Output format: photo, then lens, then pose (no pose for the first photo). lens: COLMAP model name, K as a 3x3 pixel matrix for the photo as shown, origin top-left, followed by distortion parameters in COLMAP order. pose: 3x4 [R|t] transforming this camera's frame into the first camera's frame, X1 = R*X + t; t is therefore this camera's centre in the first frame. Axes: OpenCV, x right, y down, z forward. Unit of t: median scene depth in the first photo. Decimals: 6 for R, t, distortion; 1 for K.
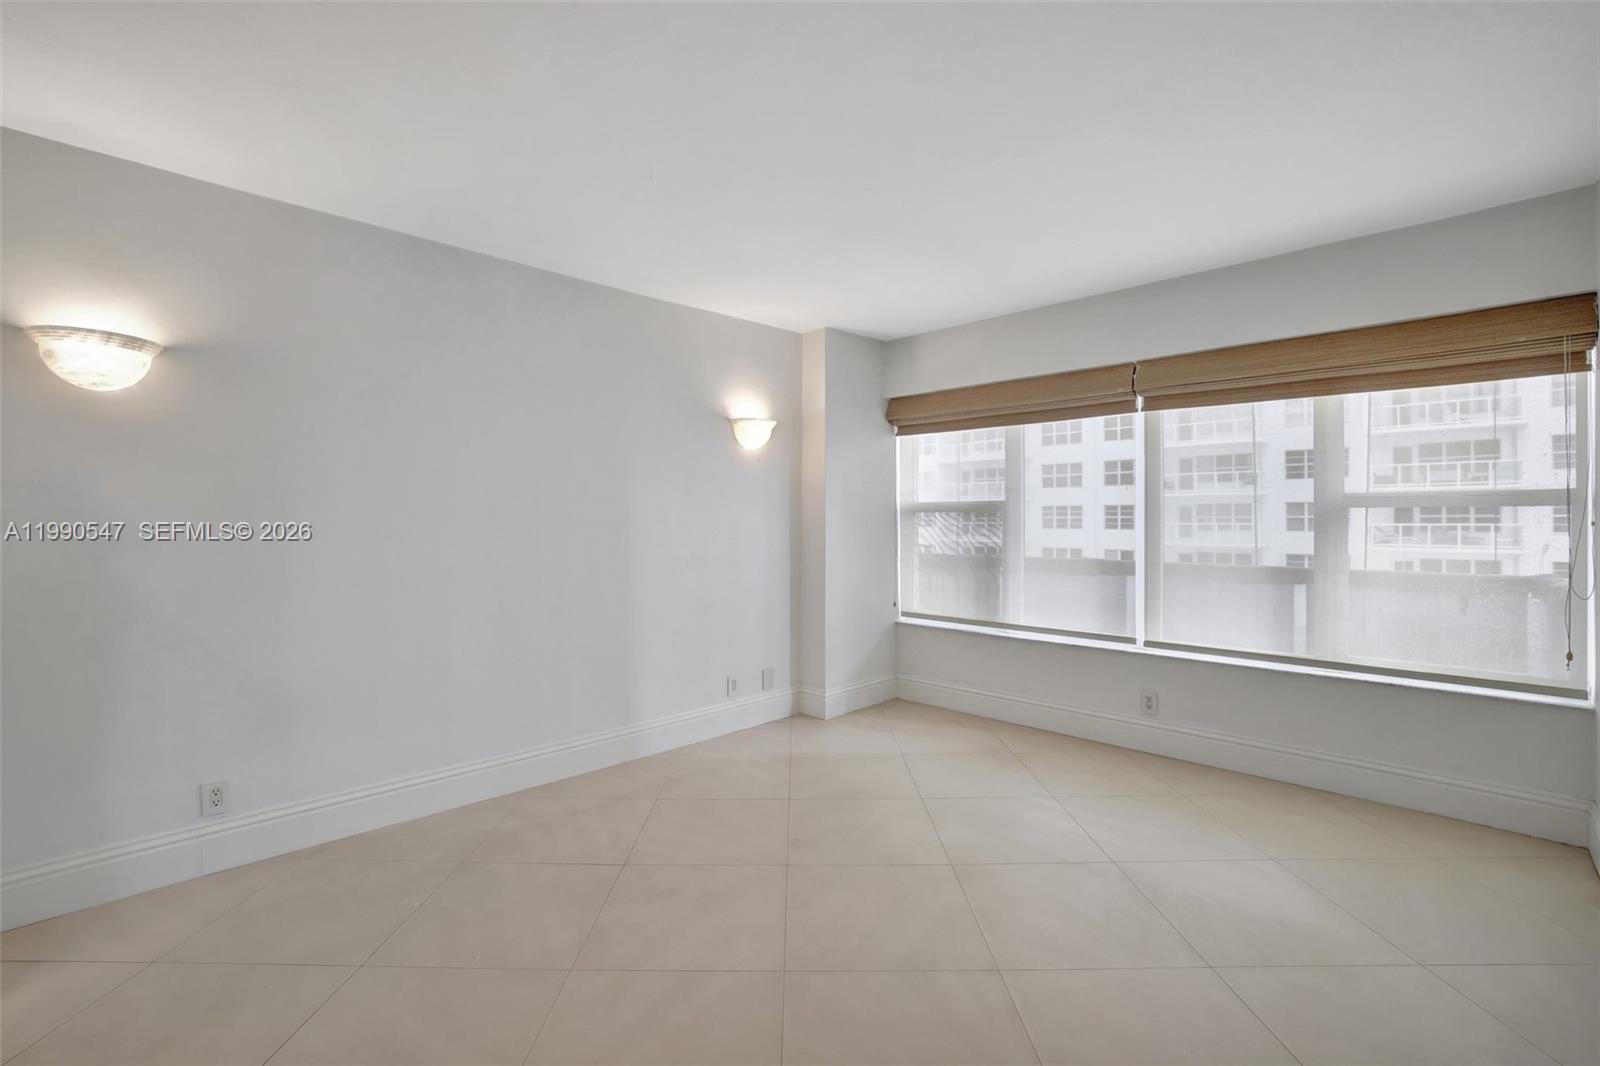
lens RADIAL K [[697.9, 0, 798.0], [0, 697.9, 534.3], [0, 0, 1]] dist [-0.055439, 0.018140]
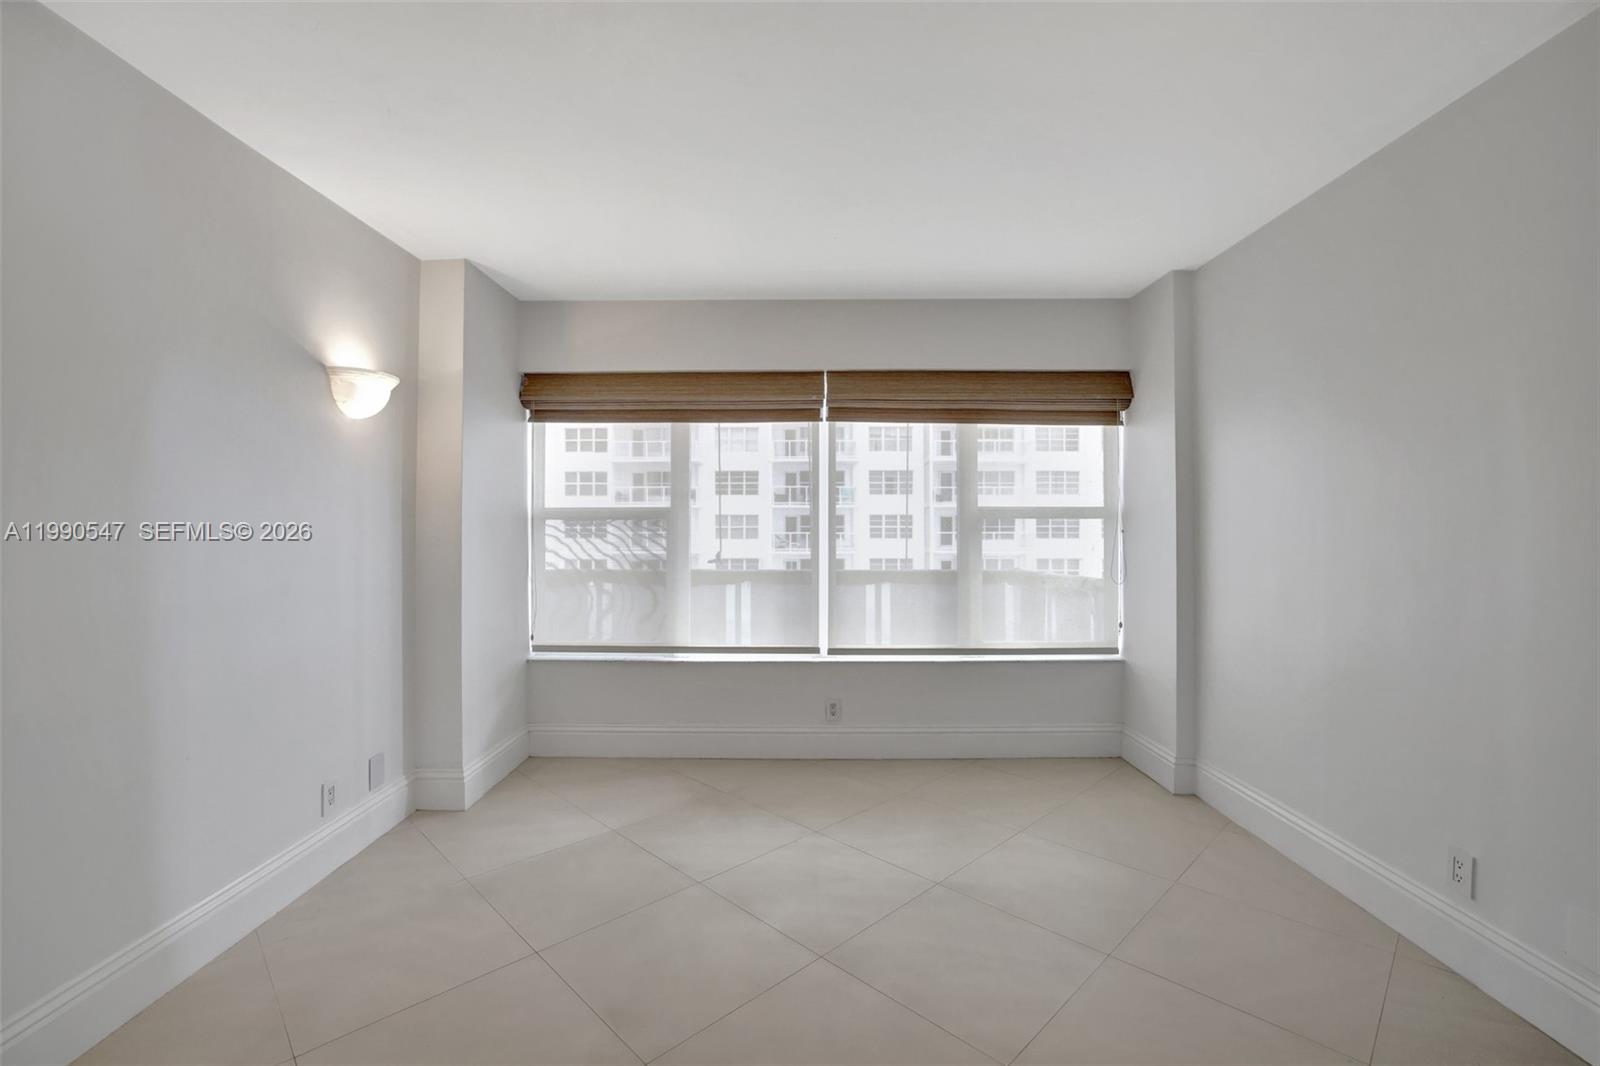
lens RADIAL K [[697.9, 0, 798.0], [0, 697.9, 534.3], [0, 0, 1]] dist [-0.055439, 0.018140]
pose [[0.708712, -0.004503, 0.705483, -0.214962], [0.014713, 0.999856, -0.008399, -0.004490], [-0.705344, 0.016332, 0.708677, 0.264375]]
